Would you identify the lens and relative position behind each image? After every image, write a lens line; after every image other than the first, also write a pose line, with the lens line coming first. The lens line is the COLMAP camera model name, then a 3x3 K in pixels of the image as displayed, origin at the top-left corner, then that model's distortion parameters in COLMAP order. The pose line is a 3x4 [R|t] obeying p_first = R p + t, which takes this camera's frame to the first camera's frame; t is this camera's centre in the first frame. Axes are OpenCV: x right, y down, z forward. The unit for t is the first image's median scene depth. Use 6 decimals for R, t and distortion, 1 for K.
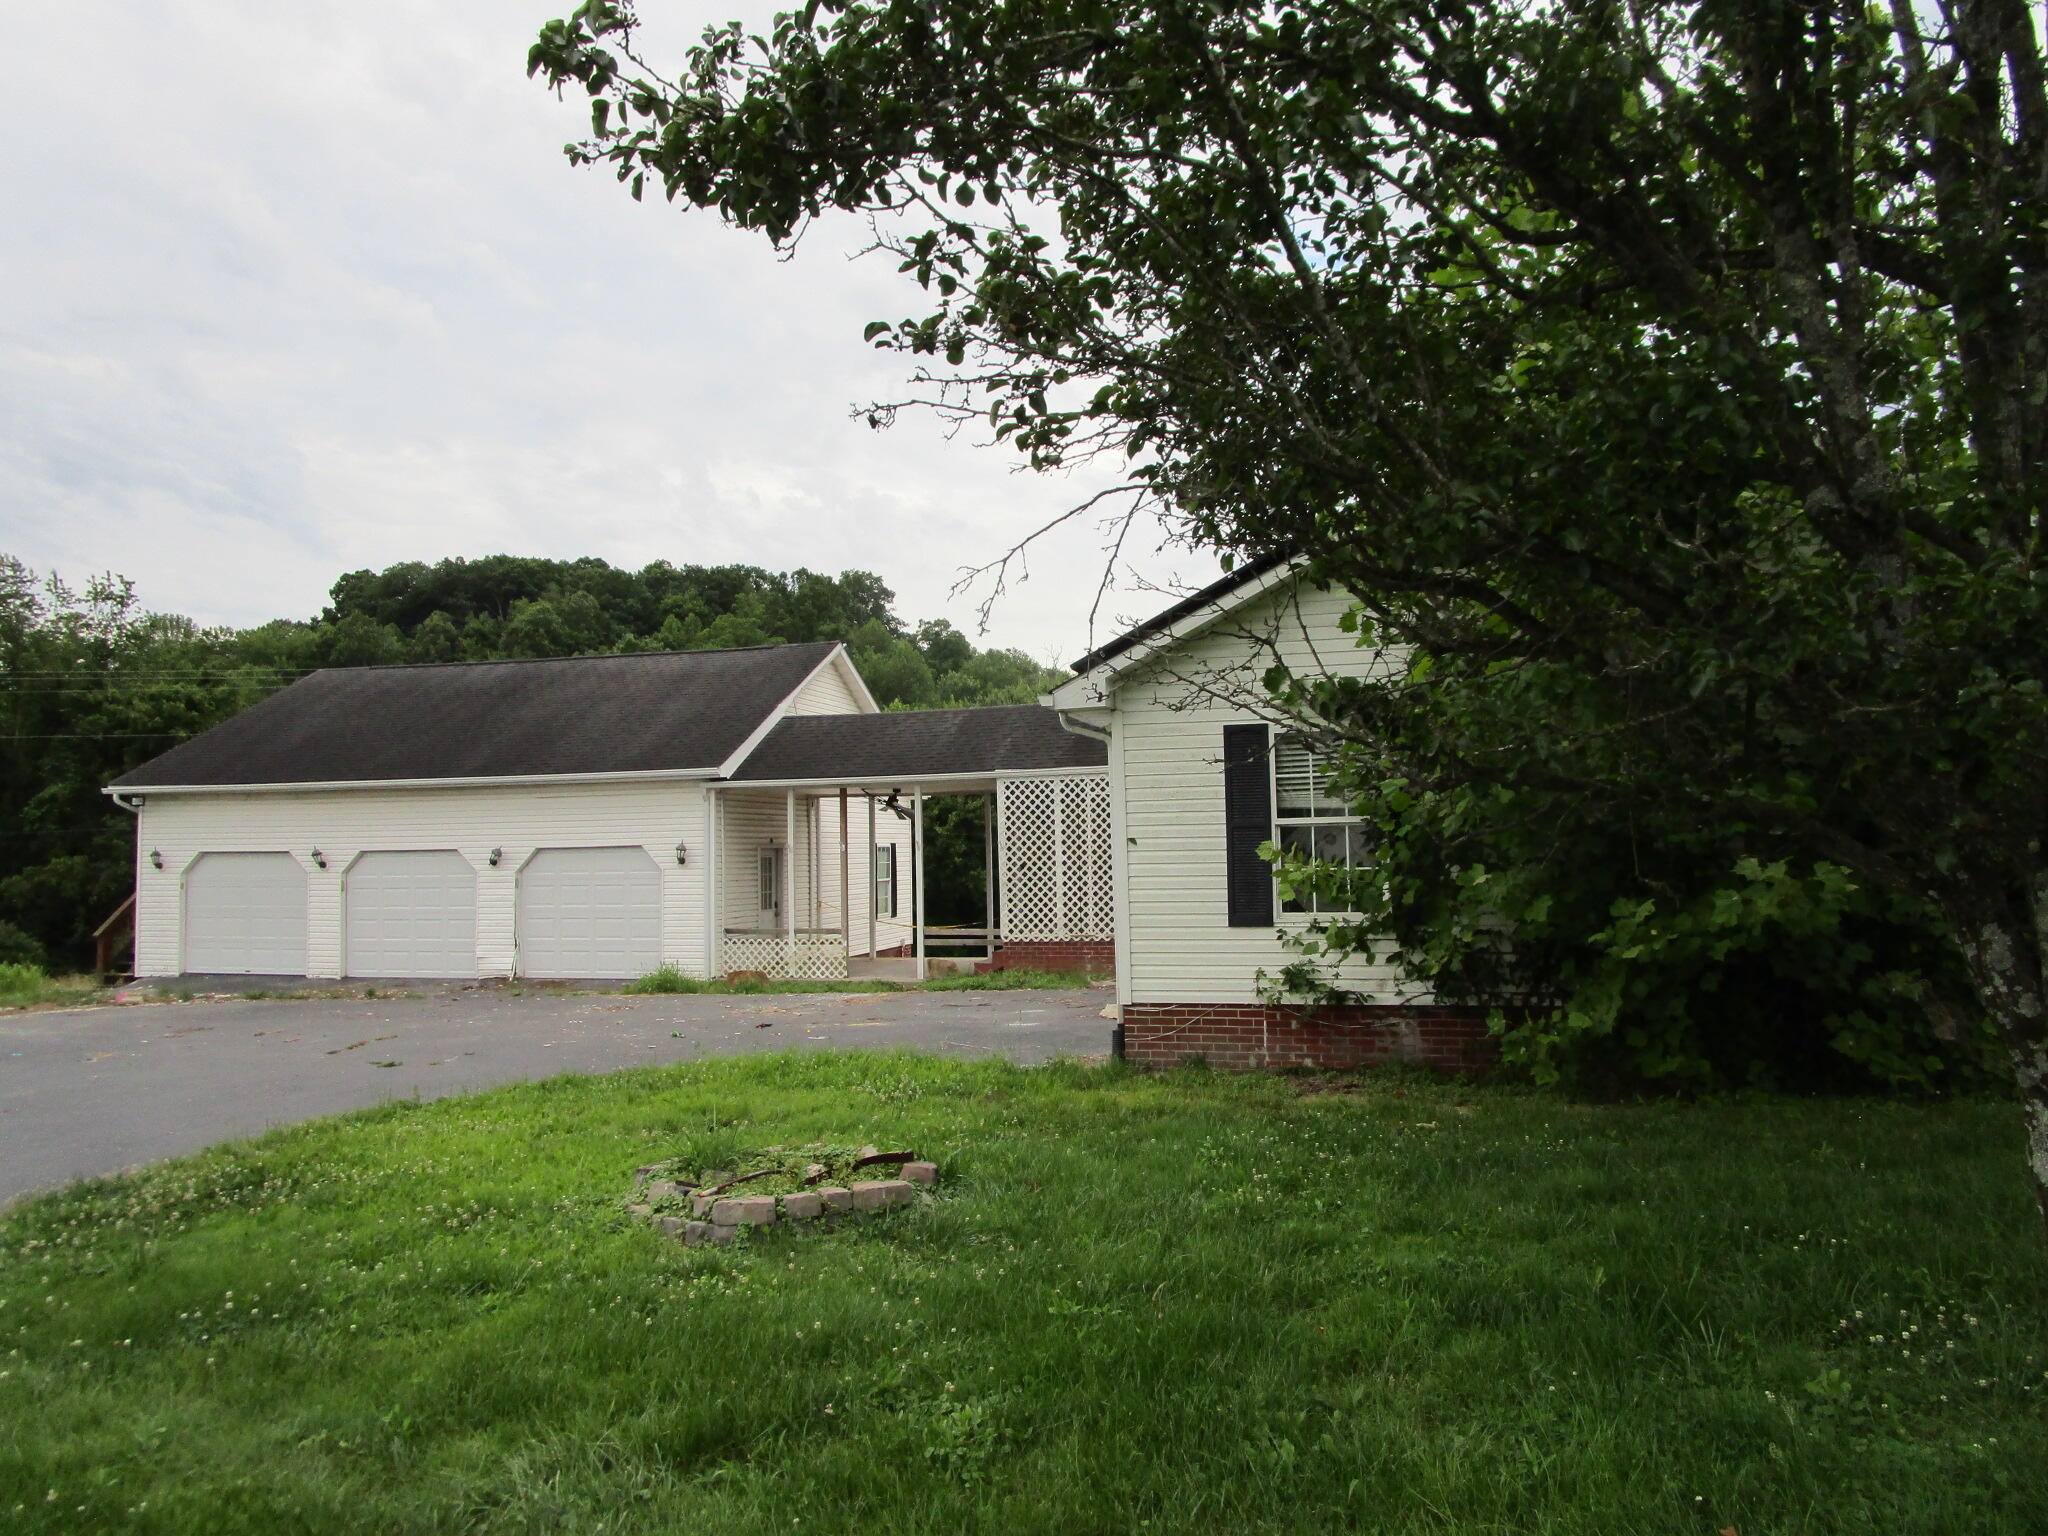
lens RADIAL K [[1471.3, 0, 1019.5], [0, 1471.3, 826.3], [0, 0, 1]] dist [0.004539, 0.001813]
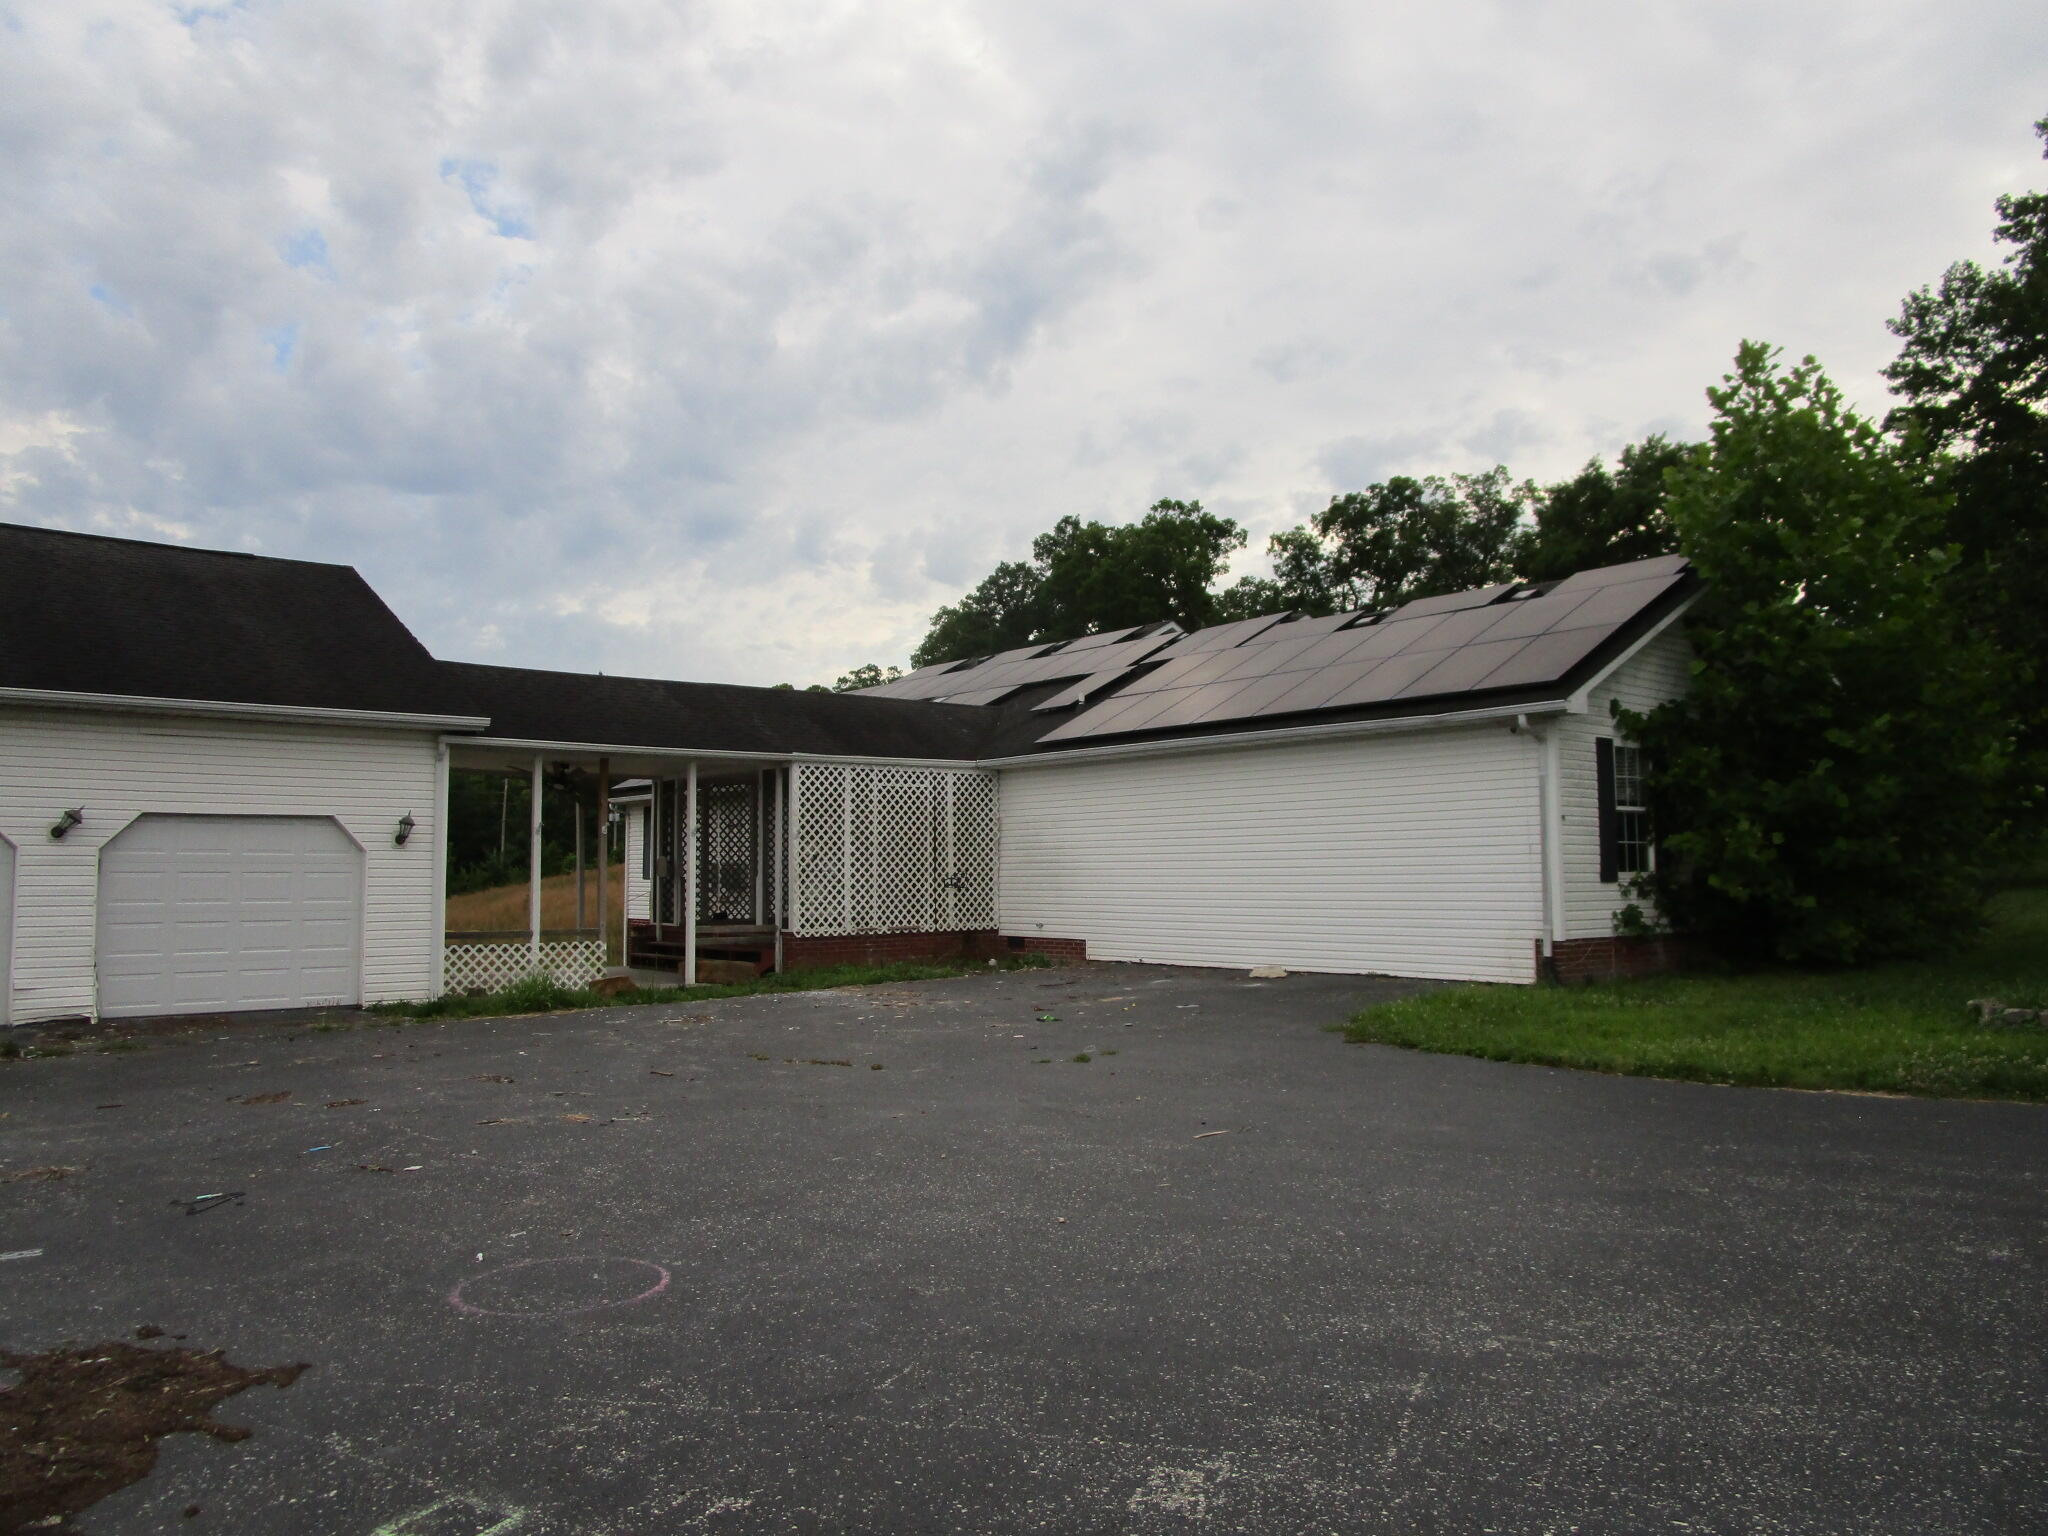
lens RADIAL K [[1469.8, 0, 1014.3], [0, 1469.8, 762.5], [0, 0, 1]] dist [-0.003237, -0.002393]
pose [[0.564282, 0.079836, 0.821713, -0.671814], [-0.017436, 0.996244, -0.084819, 0.042627], [-0.825398, 0.033534, 0.563554, 0.343467]]
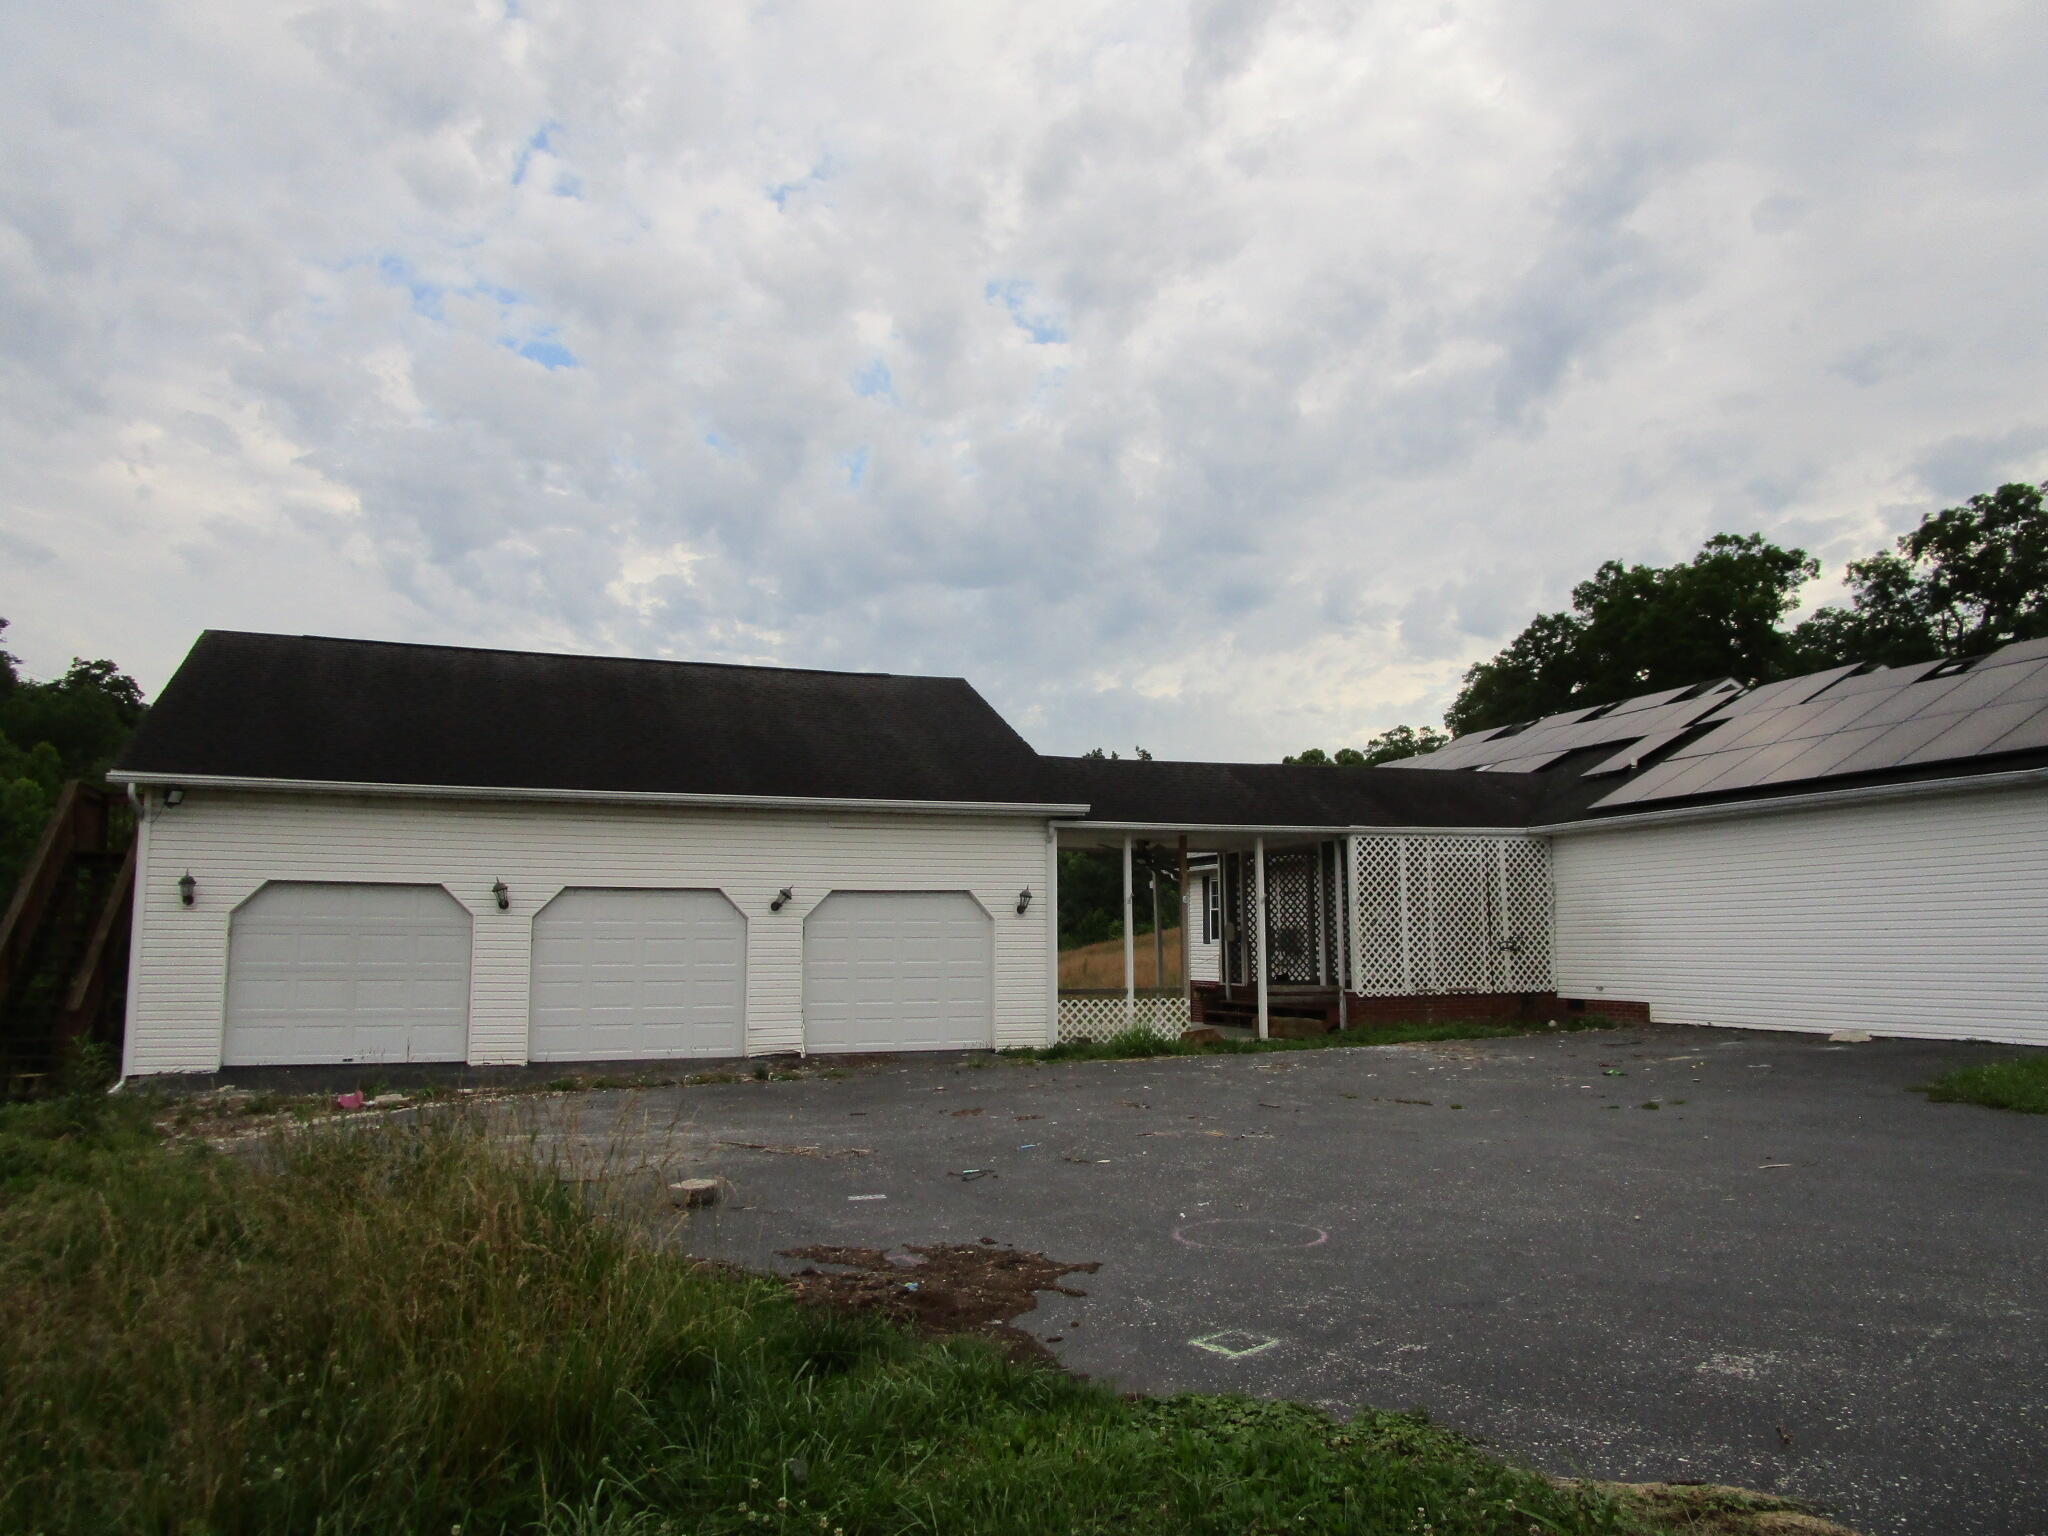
lens RADIAL K [[1509.8, 0, 1021.7], [0, 1509.8, 811.7], [0, 0, 1]] dist [-0.039627, 0.010860]
pose [[0.809879, 0.065512, 0.582927, -0.759598], [-0.017299, 0.995979, -0.087899, 0.044903], [-0.586342, 0.061103, 0.807756, 0.290881]]
